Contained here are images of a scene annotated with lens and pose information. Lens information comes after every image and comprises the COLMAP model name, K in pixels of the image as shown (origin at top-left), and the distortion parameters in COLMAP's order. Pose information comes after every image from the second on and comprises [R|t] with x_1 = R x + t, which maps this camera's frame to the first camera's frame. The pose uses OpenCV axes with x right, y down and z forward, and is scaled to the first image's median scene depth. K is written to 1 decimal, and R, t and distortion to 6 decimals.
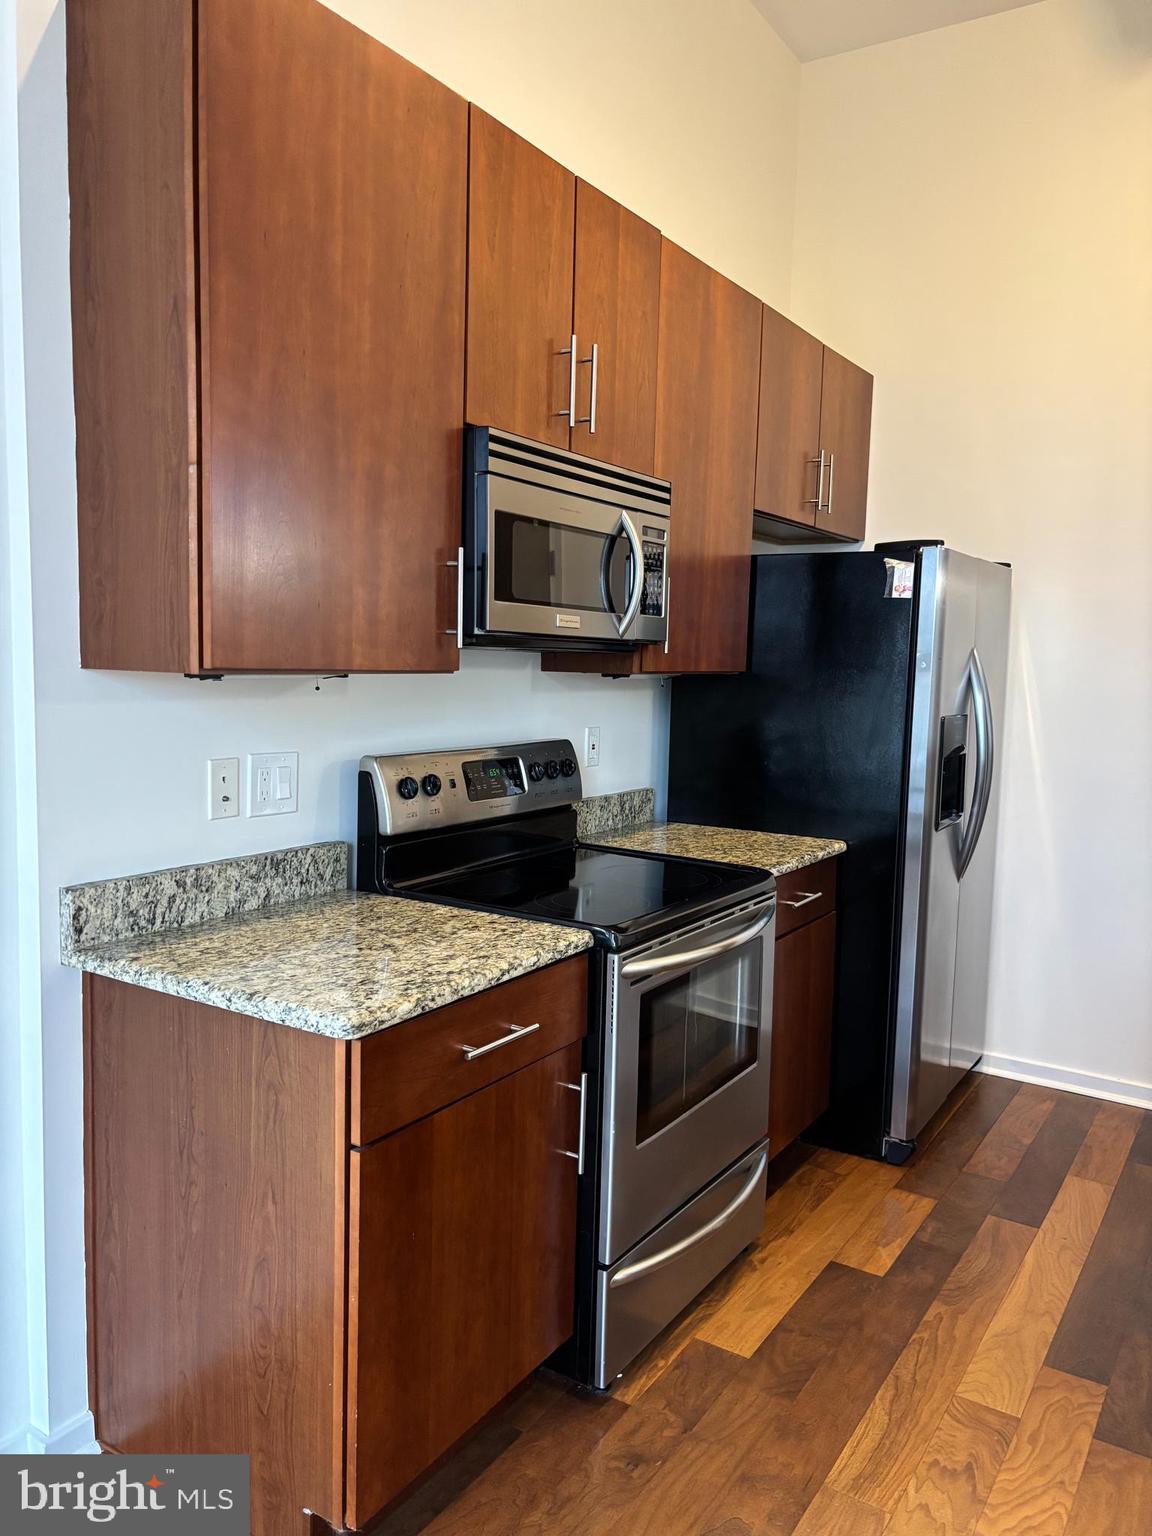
lens RADIAL K [[1160.2, 0, 571.4], [0, 1160.2, 778.1], [0, 0, 1]] dist [0.075407, -0.076525]
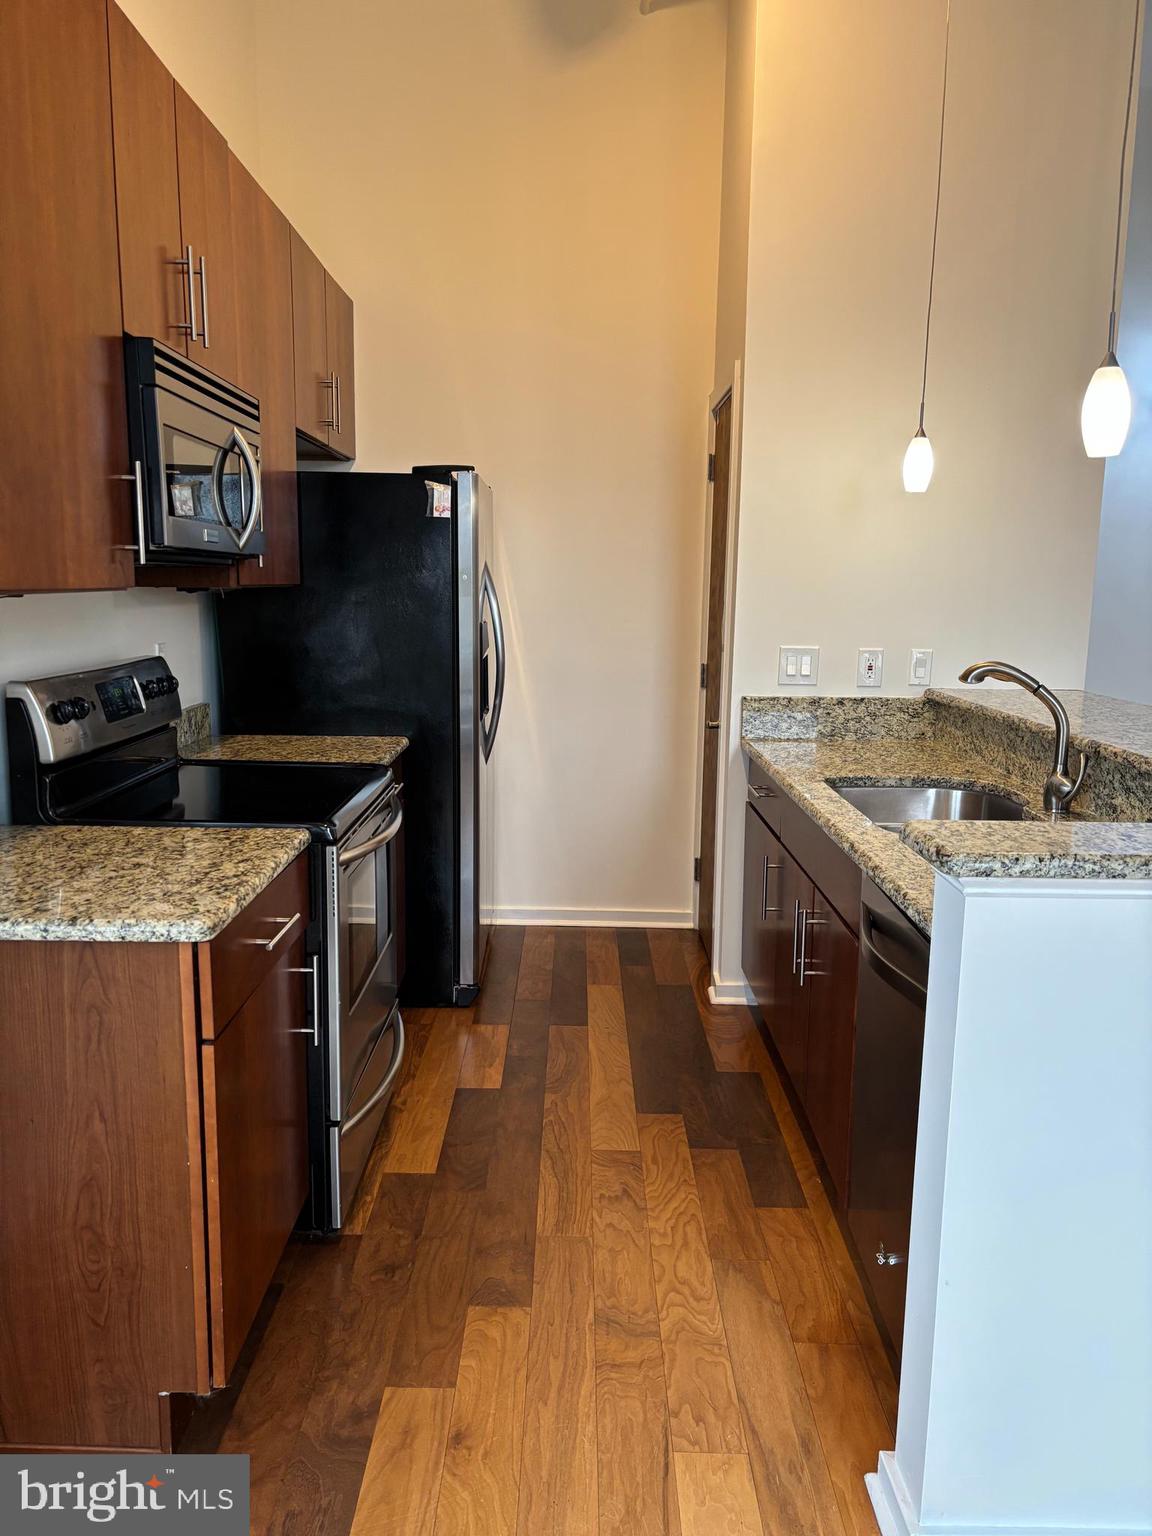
lens RADIAL K [[1160.2, 0, 571.4], [0, 1160.2, 778.1], [0, 0, 1]] dist [0.075407, -0.076525]
pose [[0.846064, -0.105442, 0.522549, -0.329041], [0.065894, 0.993411, 0.093763, -0.000602], [-0.528993, -0.044897, 0.847438, -0.050736]]
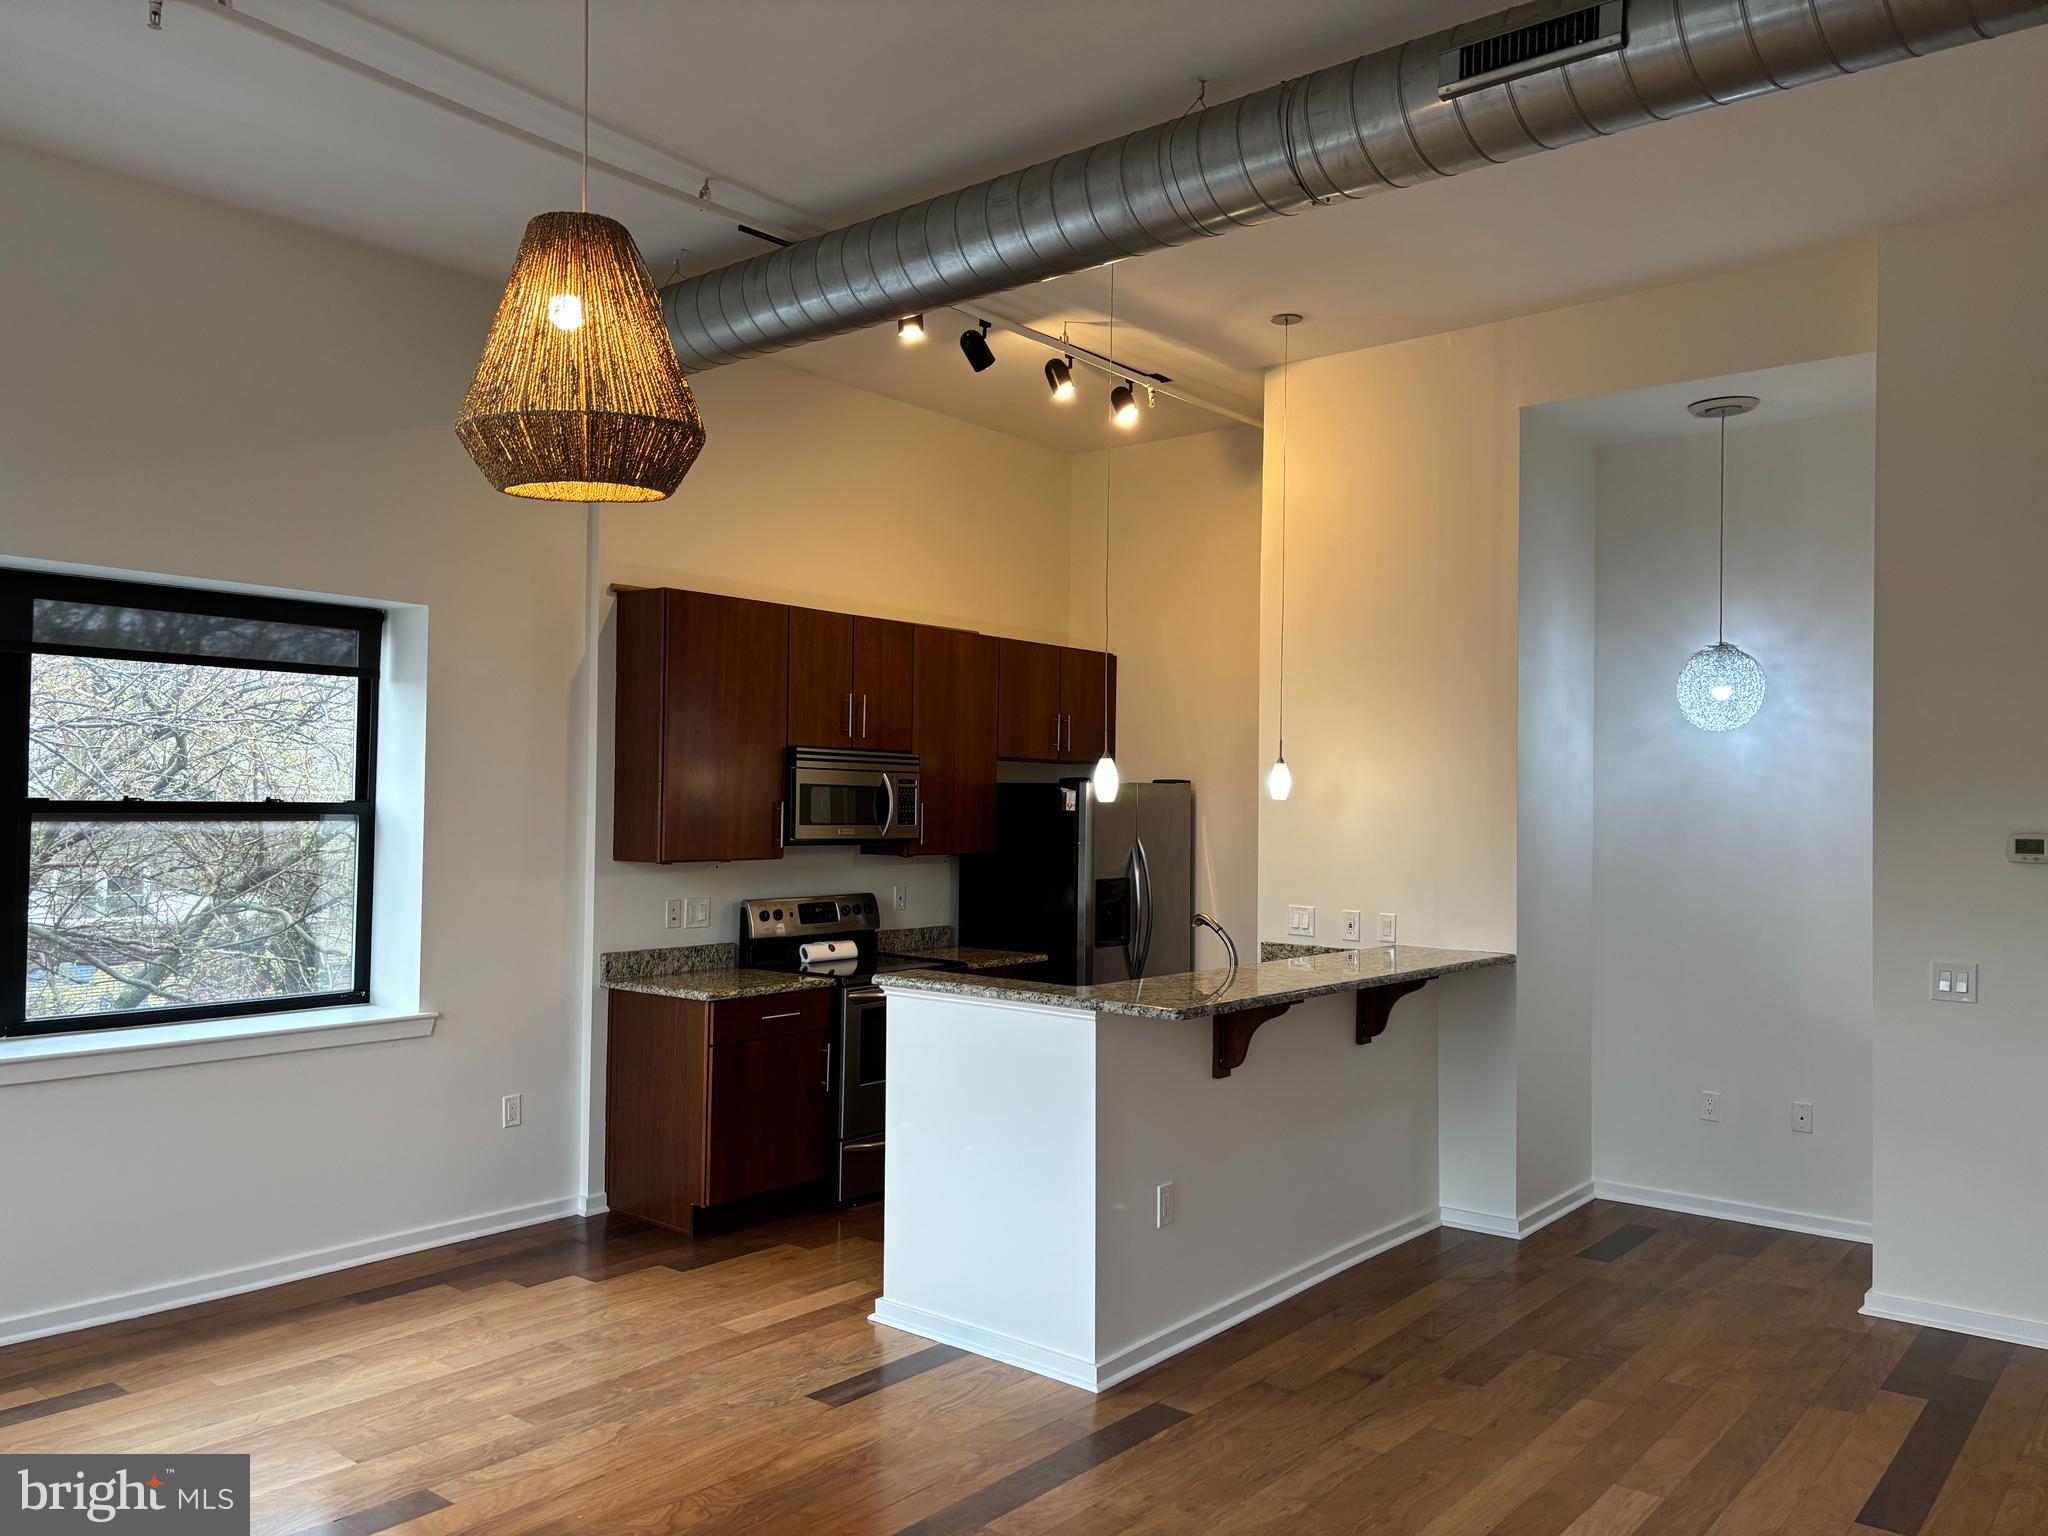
lens RADIAL K [[1549.2, 0, 1030.1], [0, 1549.2, 768.2], [0, 0, 1]] dist [0.047165, -0.040447]
pose [[0.993984, -0.014045, -0.108621, 0.673684], [-0.000313, 0.991375, -0.131054, 0.118137], [0.109525, 0.130299, 0.985407, -1.793559]]
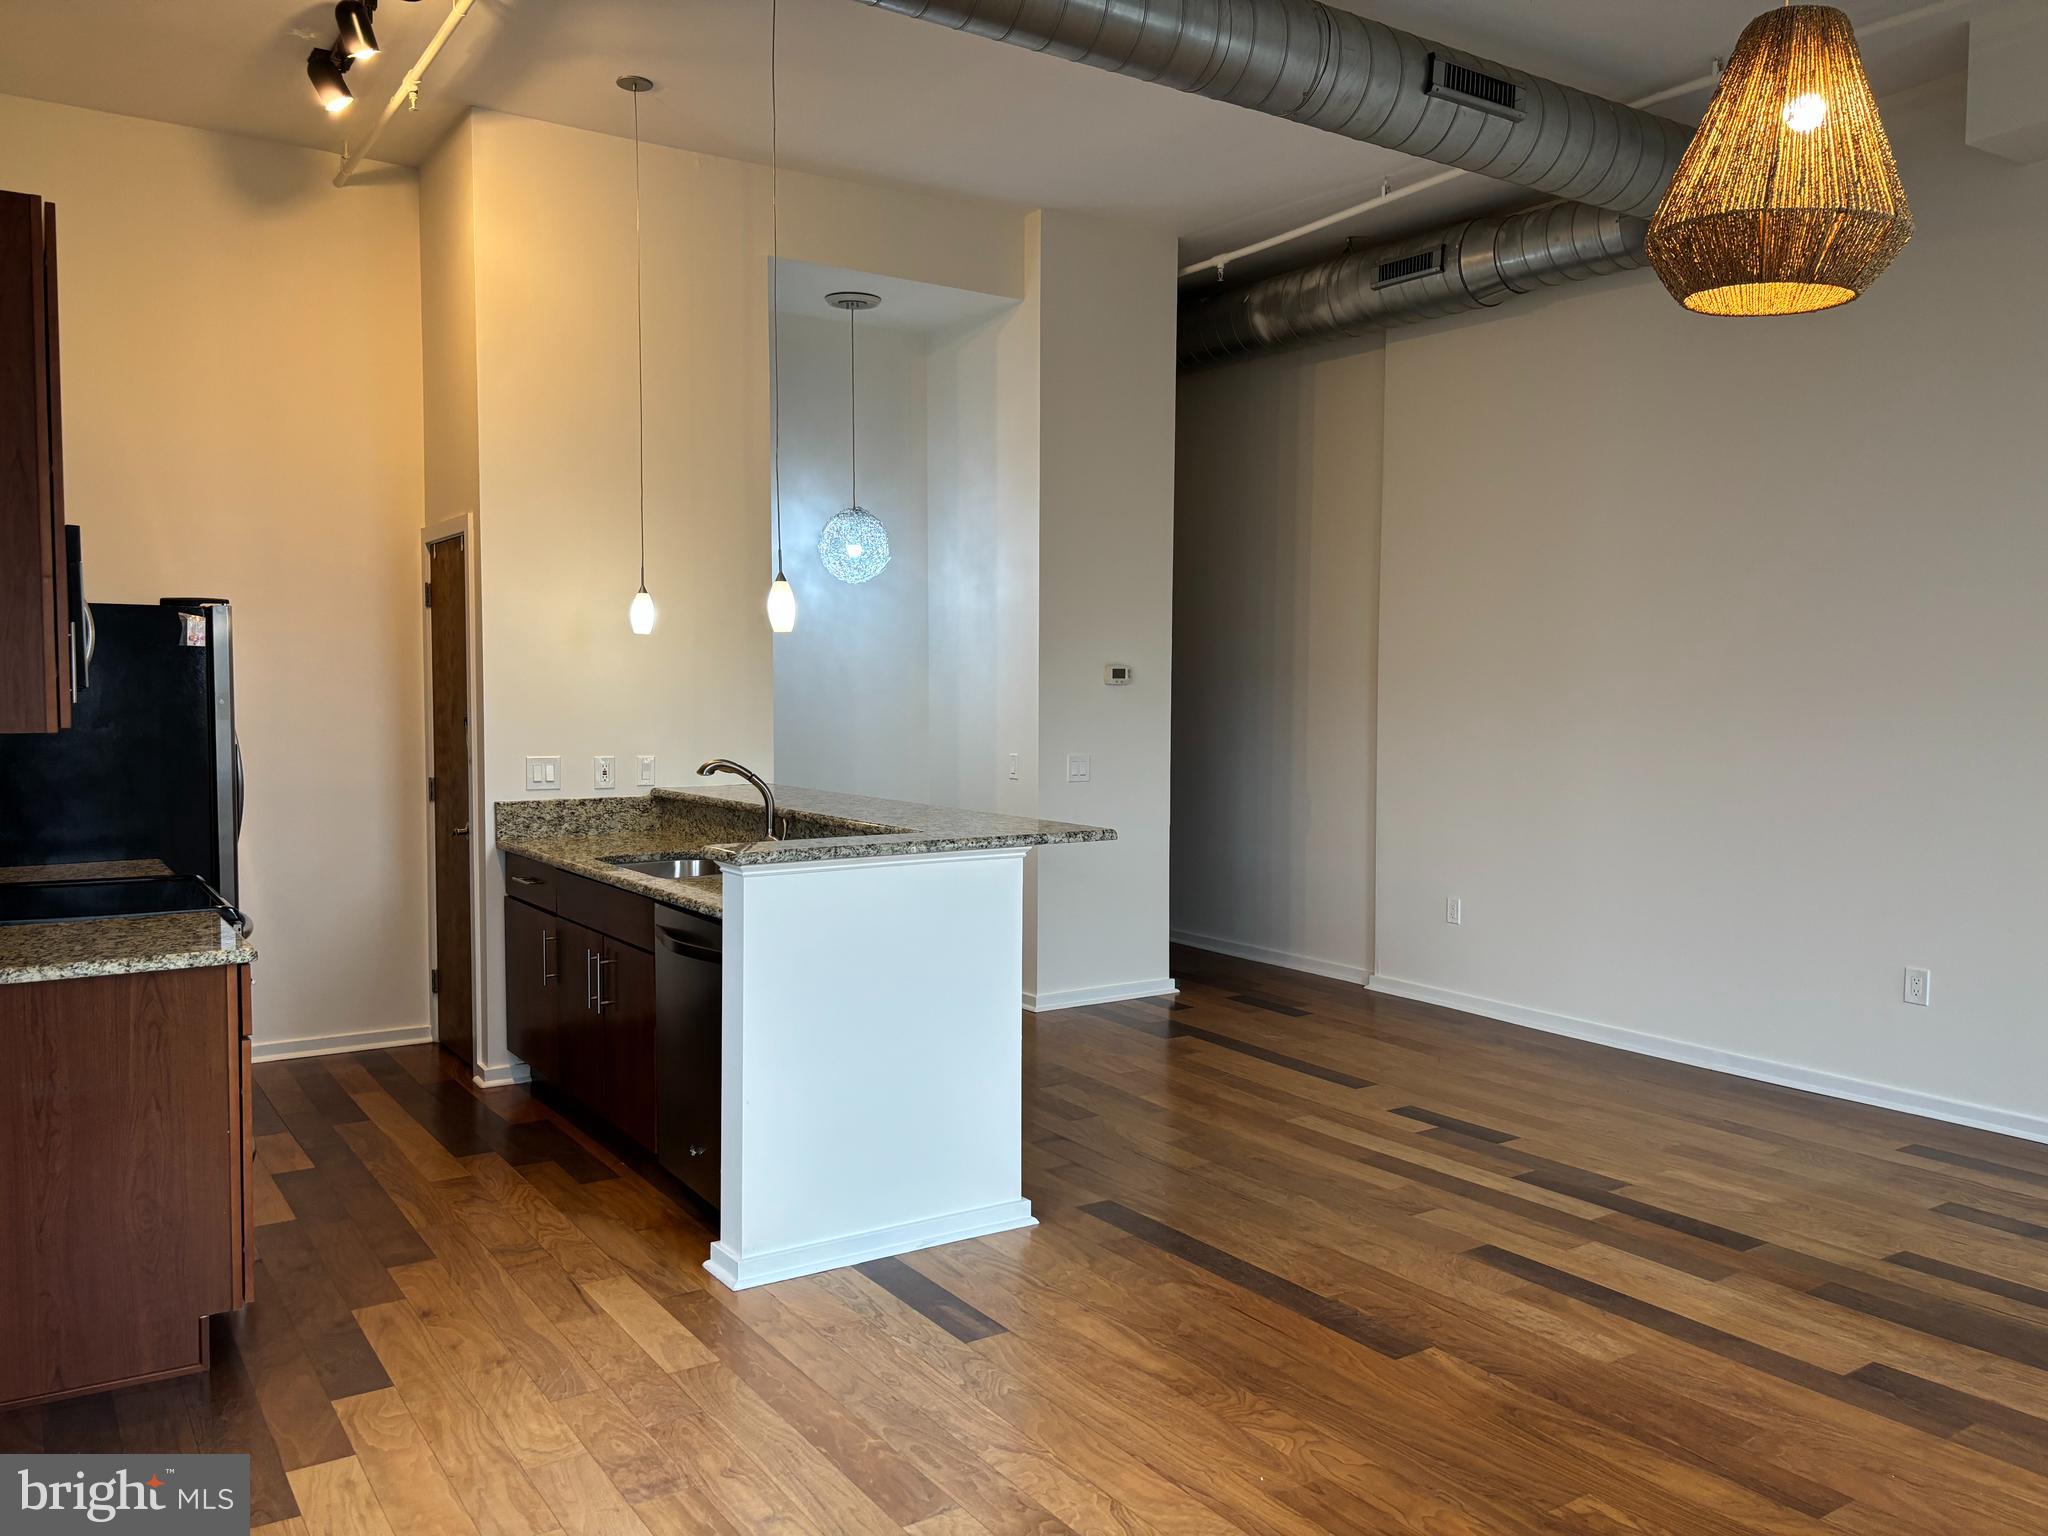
lens RADIAL K [[1530.4, 0, 1024.0], [0, 1530.4, 768.0], [0, 0, 1]] dist [0.048863, -0.063310]
pose [[0.399471, -0.073636, 0.913784, -1.188435], [0.104185, 0.993958, 0.034551, 0.003611], [-0.910807, 0.081401, 0.404729, -0.563694]]
